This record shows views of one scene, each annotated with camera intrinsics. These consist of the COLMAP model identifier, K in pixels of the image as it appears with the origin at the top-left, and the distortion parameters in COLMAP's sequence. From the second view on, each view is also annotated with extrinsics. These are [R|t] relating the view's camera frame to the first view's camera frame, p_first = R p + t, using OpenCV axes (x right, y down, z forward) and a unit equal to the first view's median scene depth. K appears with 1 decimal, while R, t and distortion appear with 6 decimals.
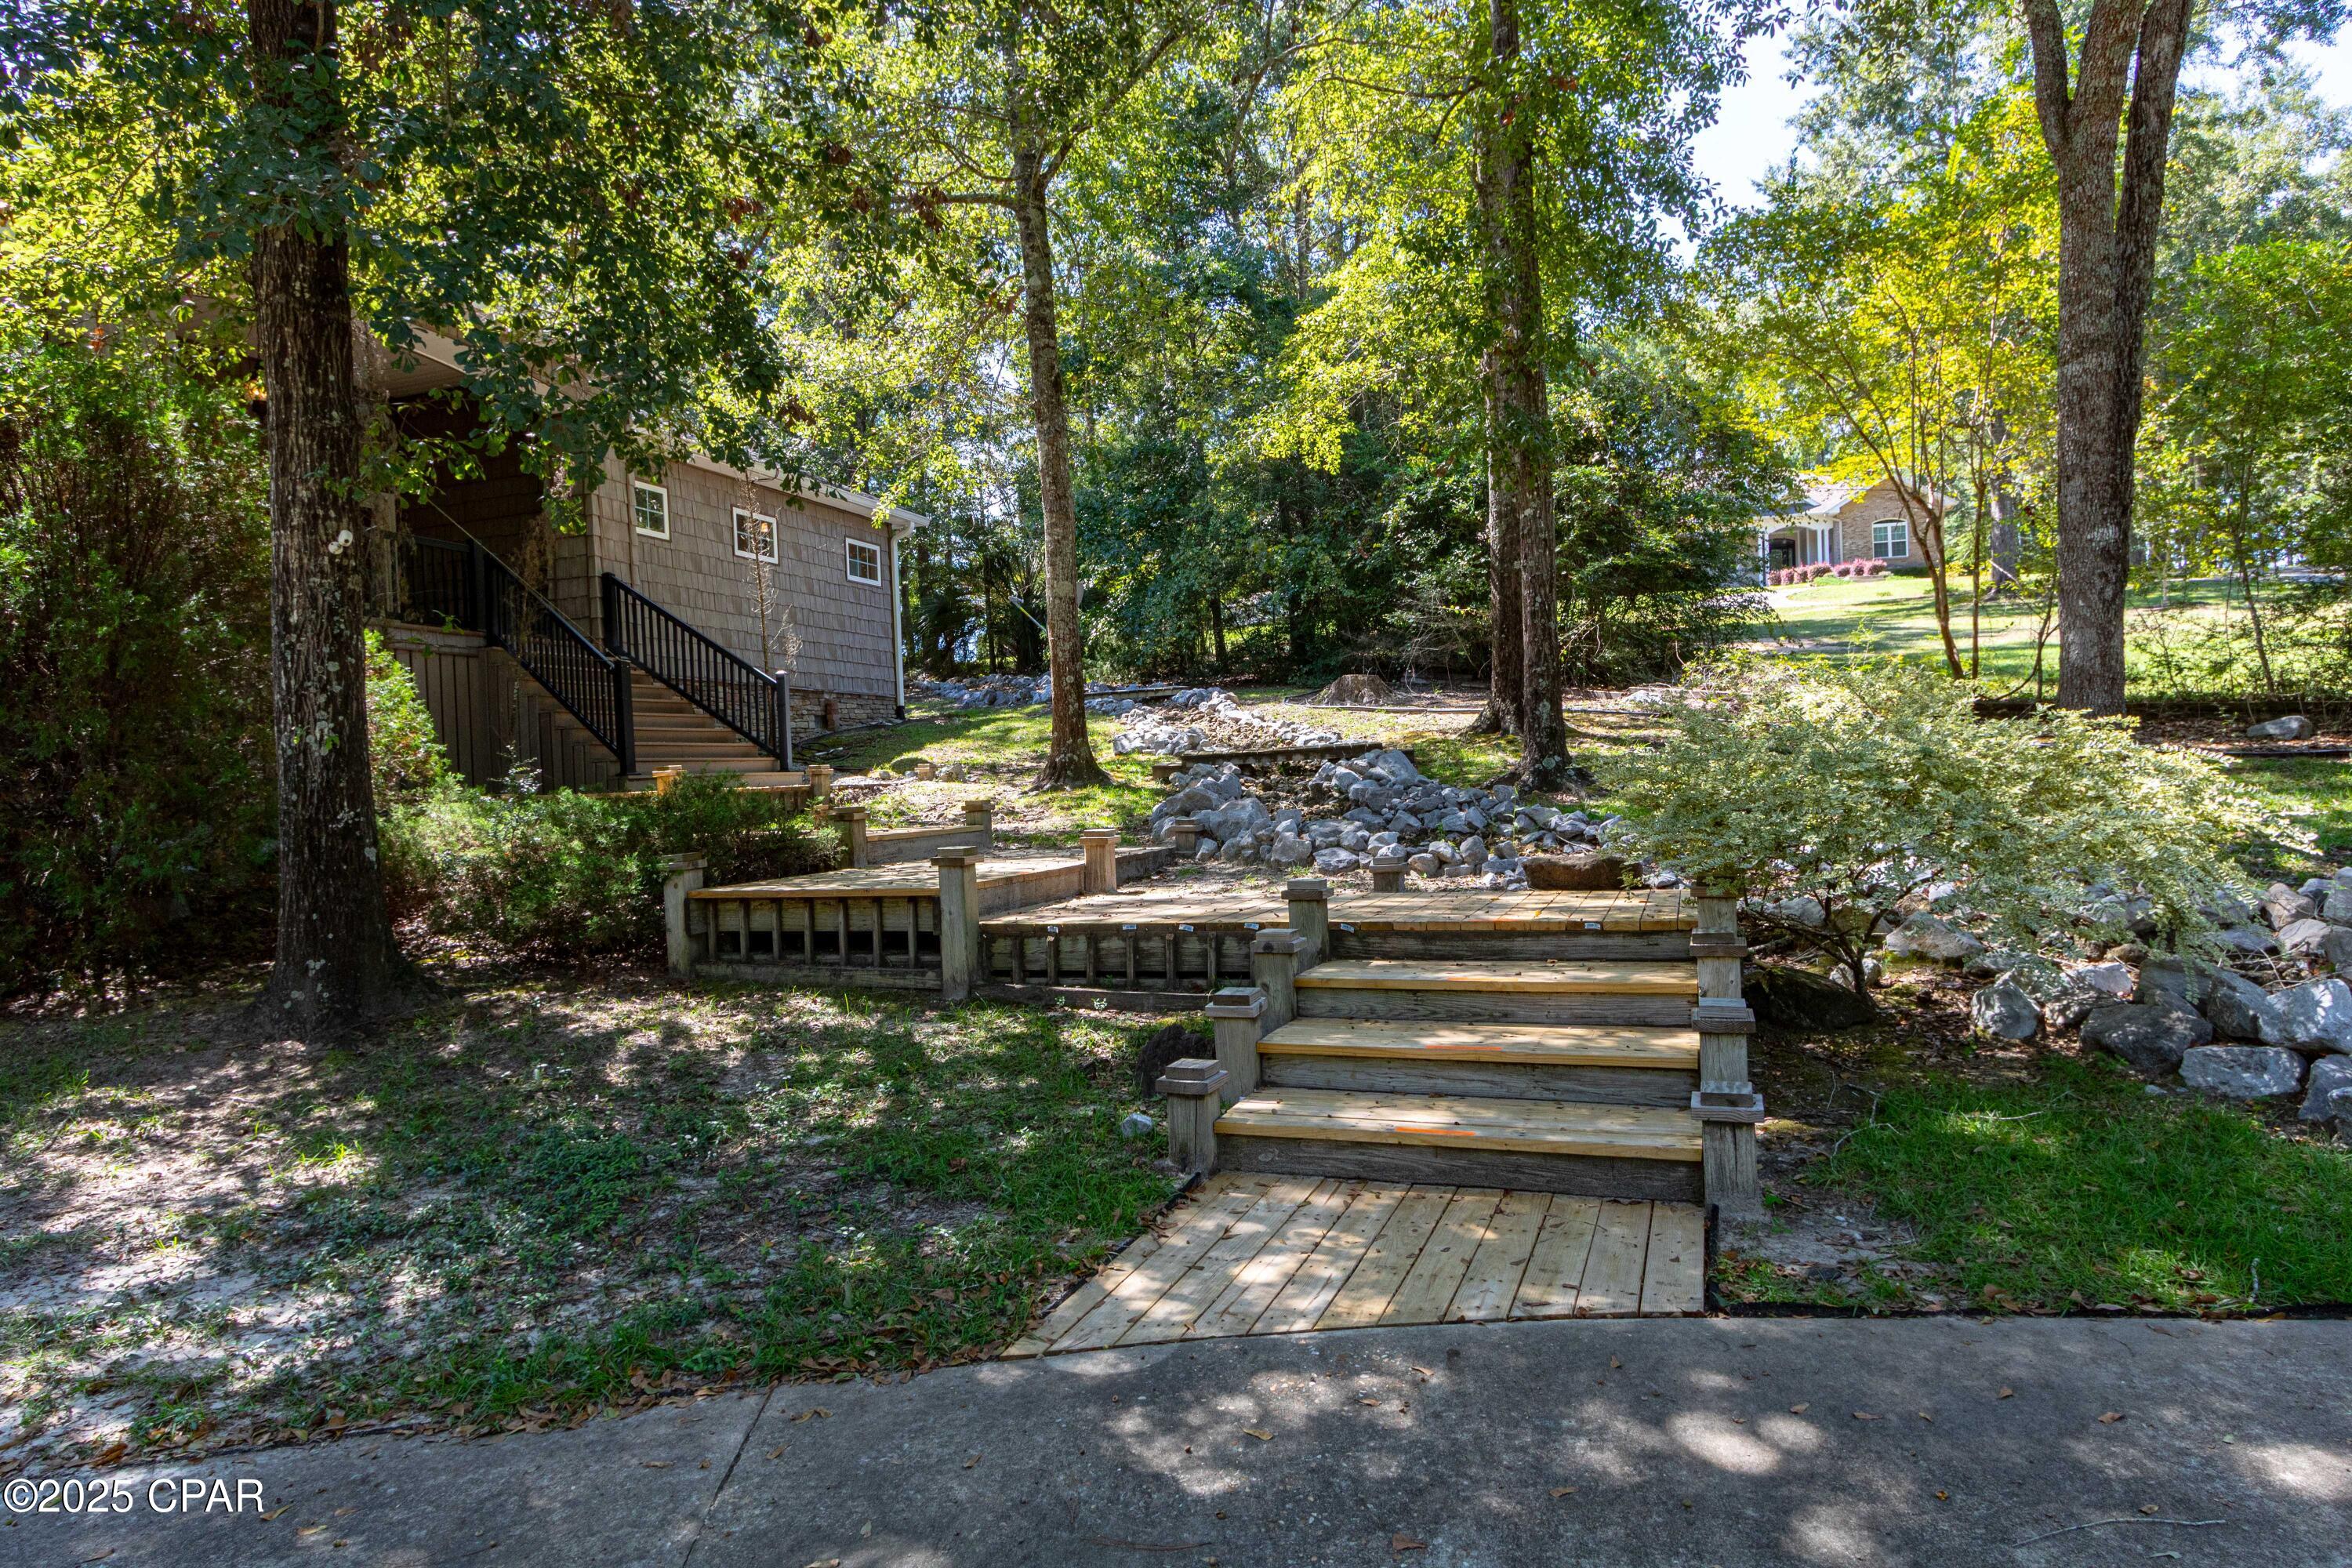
lens RADIAL K [[1318.9, 0, 1176.0], [0, 1318.9, 784.0], [0, 0, 1]] dist [-0.001052, -0.001099]
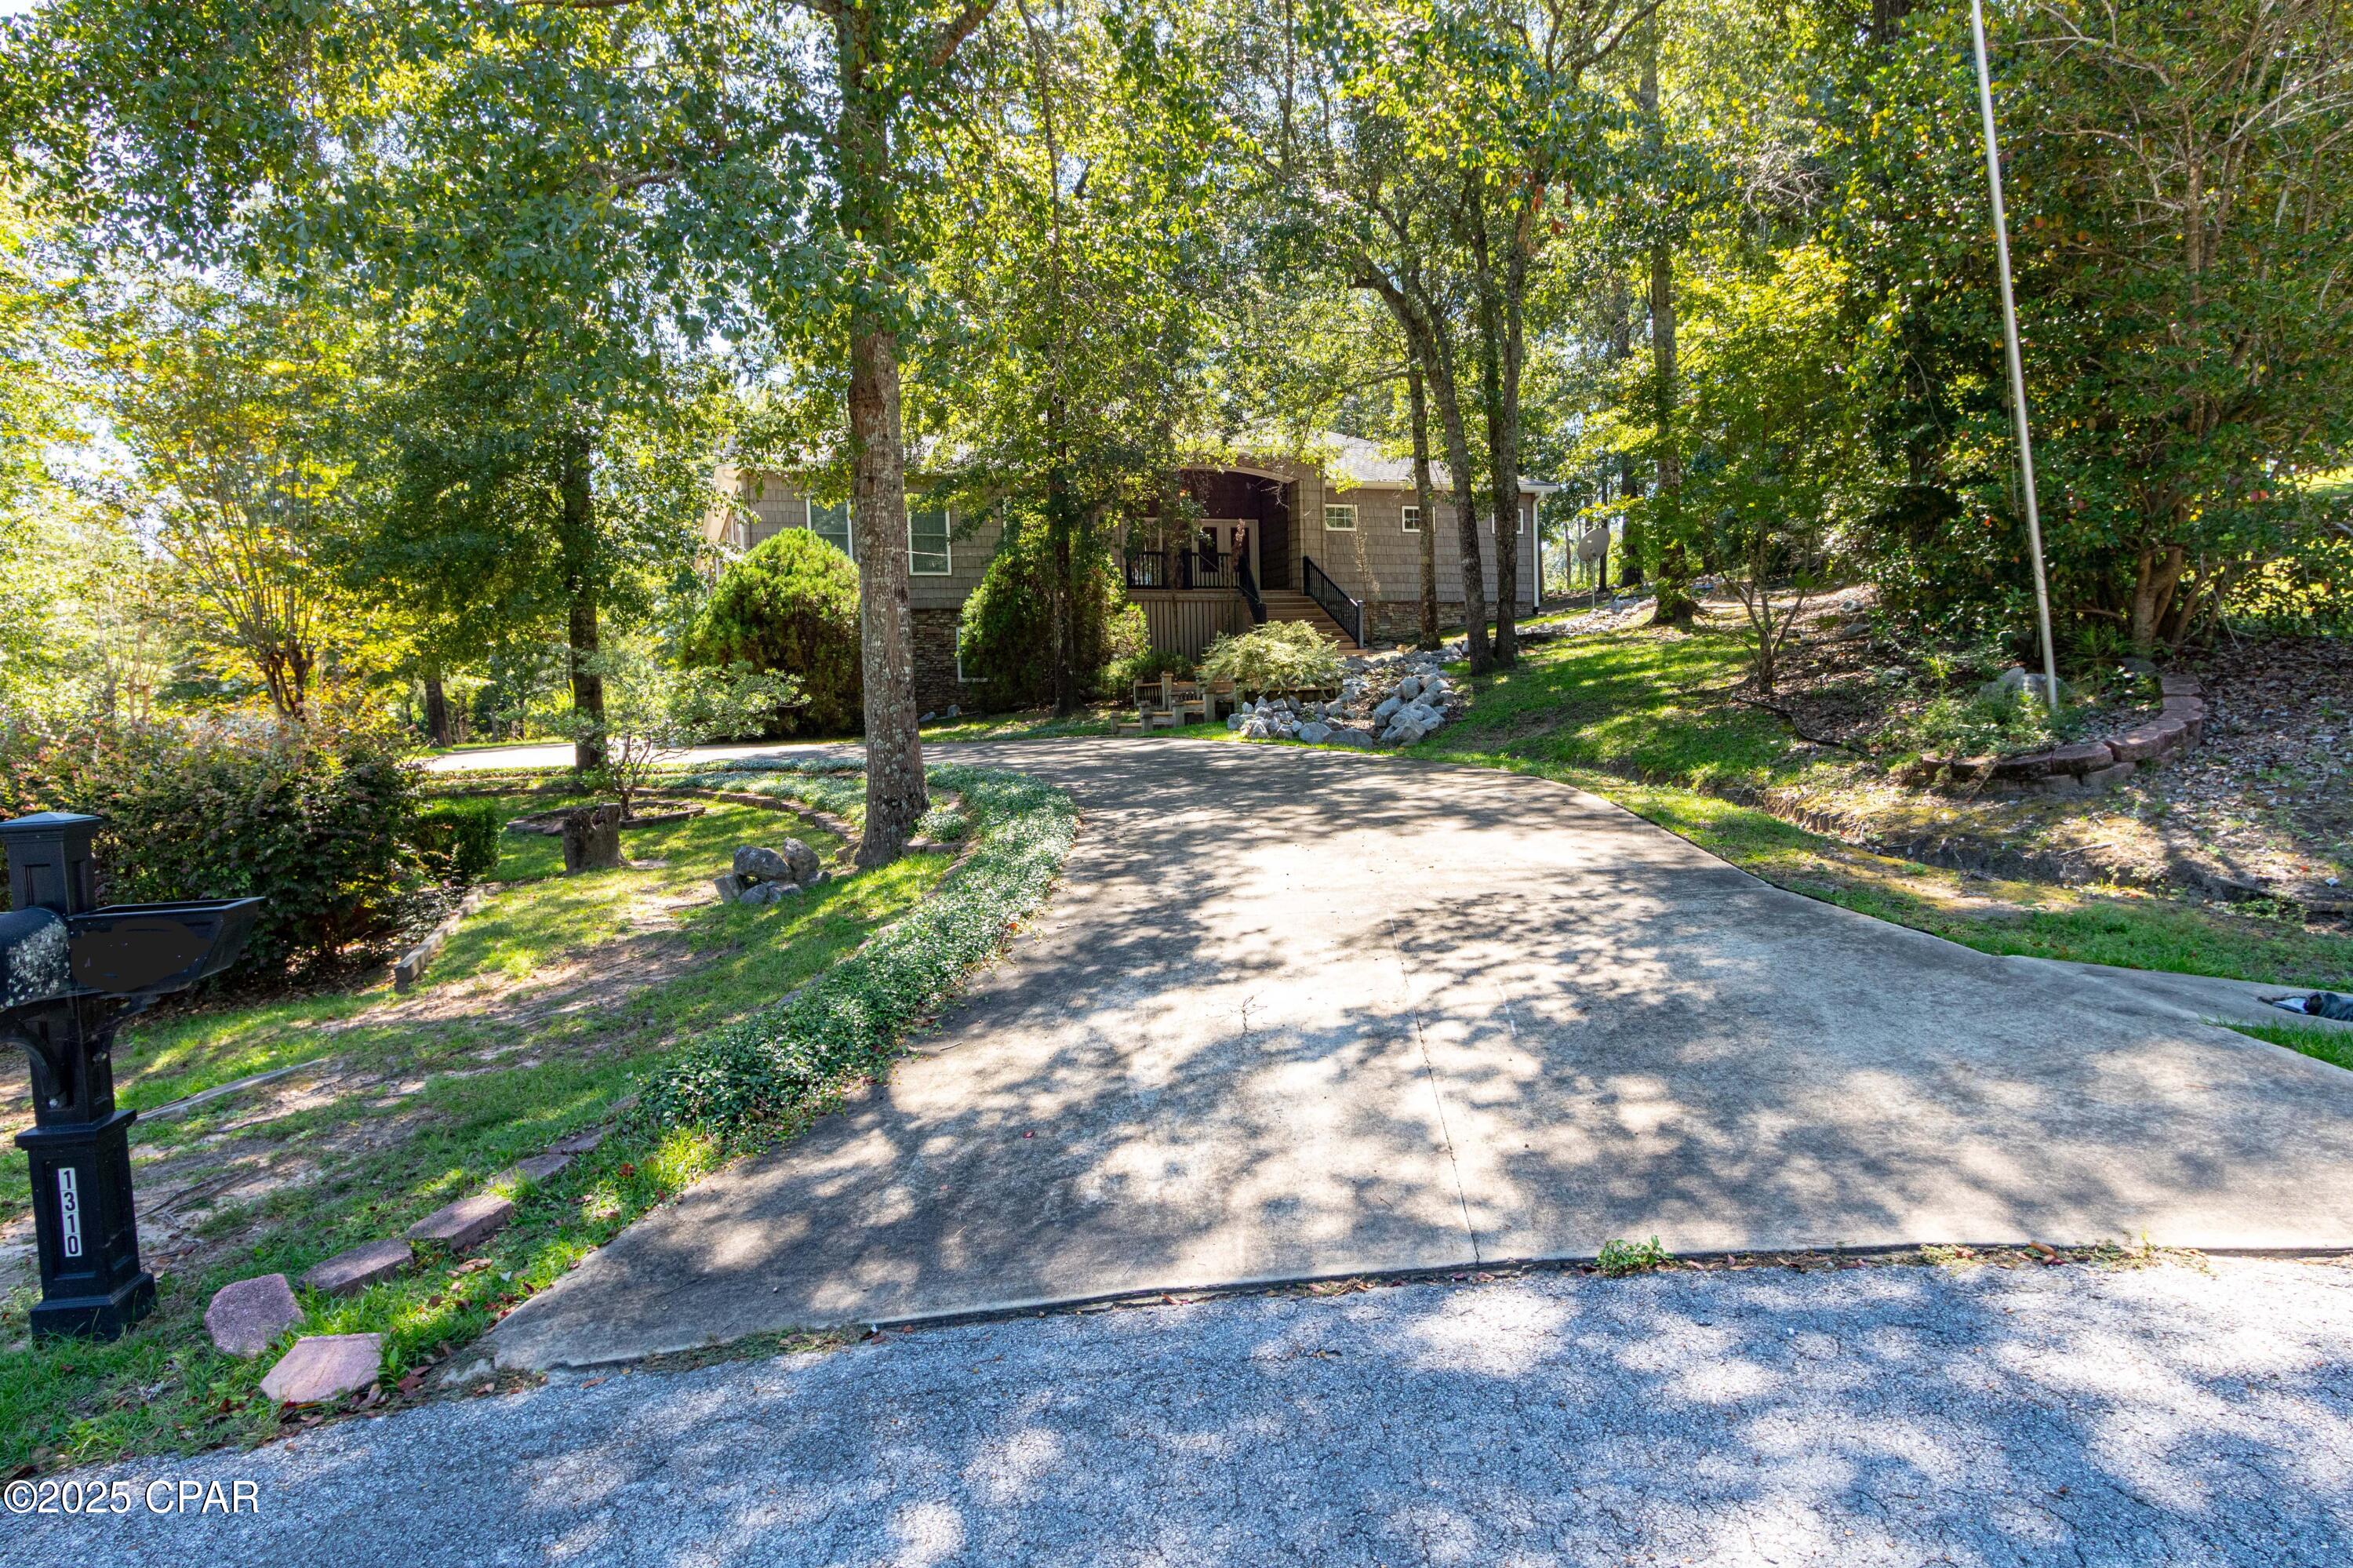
lens RADIAL K [[1319.5, 0, 1176.5], [0, 1319.5, 784.0], [0, 0, 1]] dist [-0.001052, -0.001099]
pose [[0.650898, 0.069422, -0.755984, 1.213488], [-0.000091, 0.995817, 0.091367, 0.012509], [0.759165, -0.059402, 0.648182, -0.638671]]
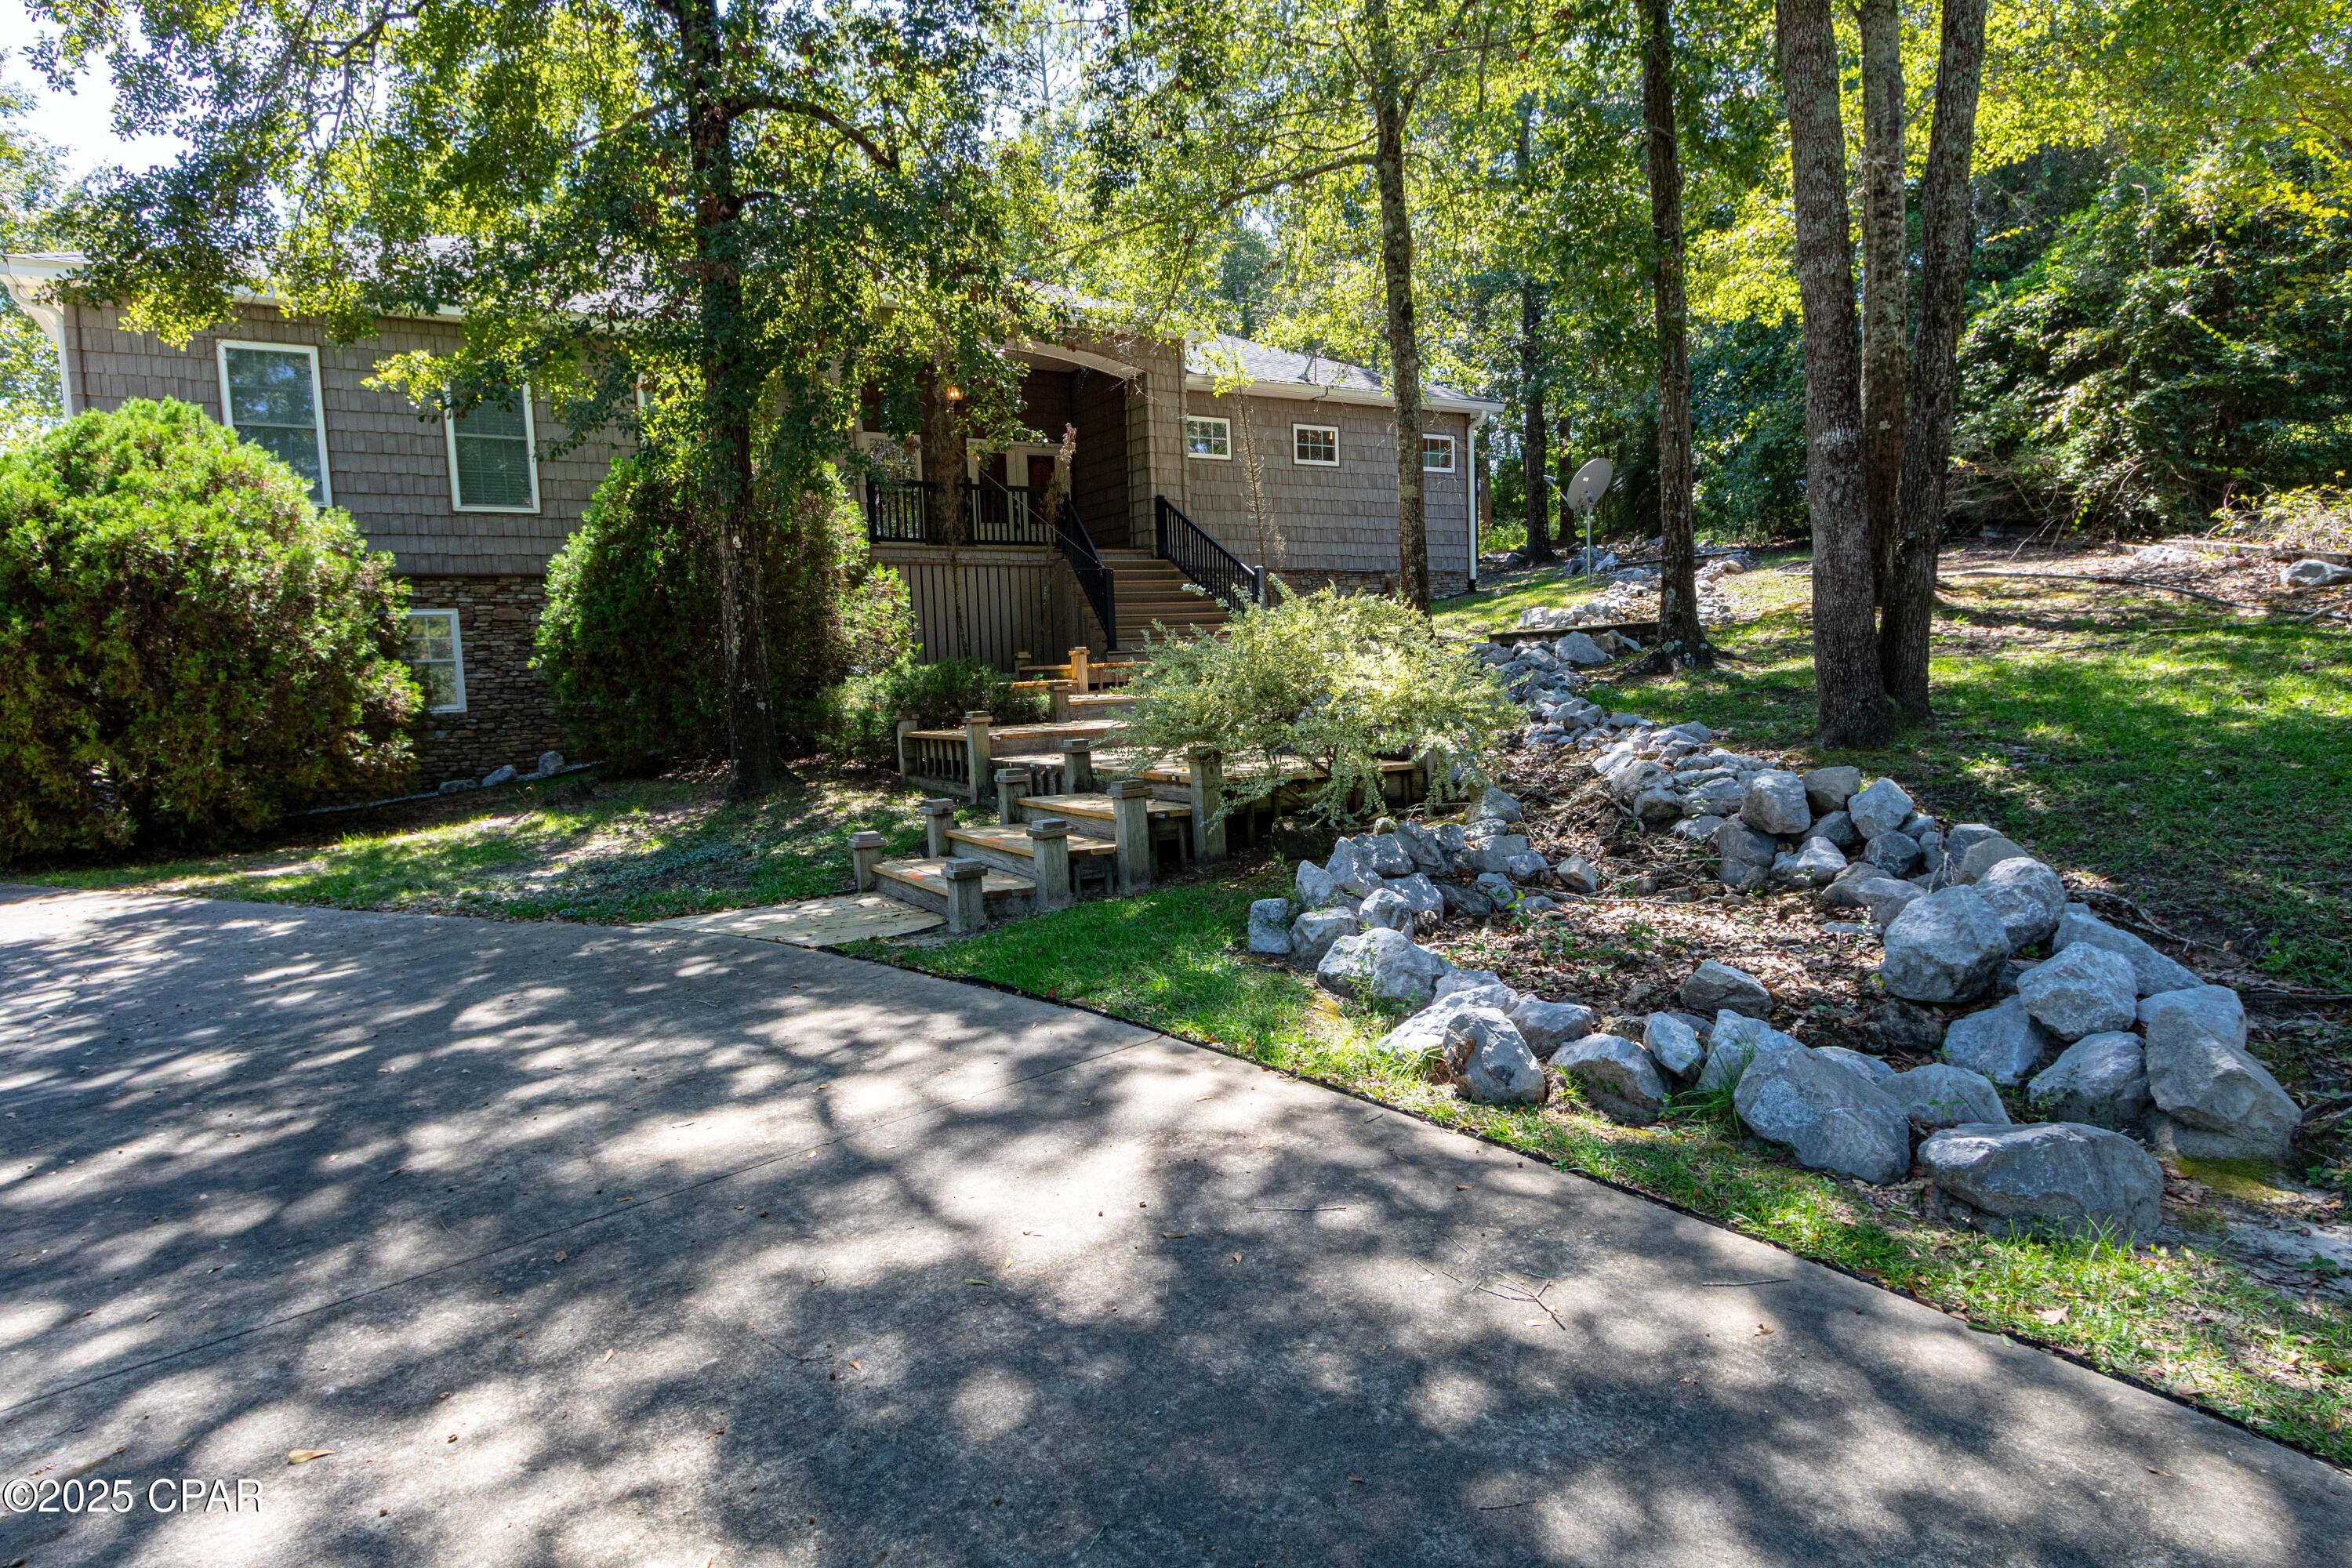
lens RADIAL K [[1318.9, 0, 1176.0], [0, 1318.9, 784.0], [0, 0, 1]] dist [-0.001052, -0.001099]
pose [[0.787710, 0.065611, -0.612542, 0.474547], [0.003555, 0.993812, 0.111022, -0.020176], [0.616035, -0.089631, 0.782602, -0.071006]]
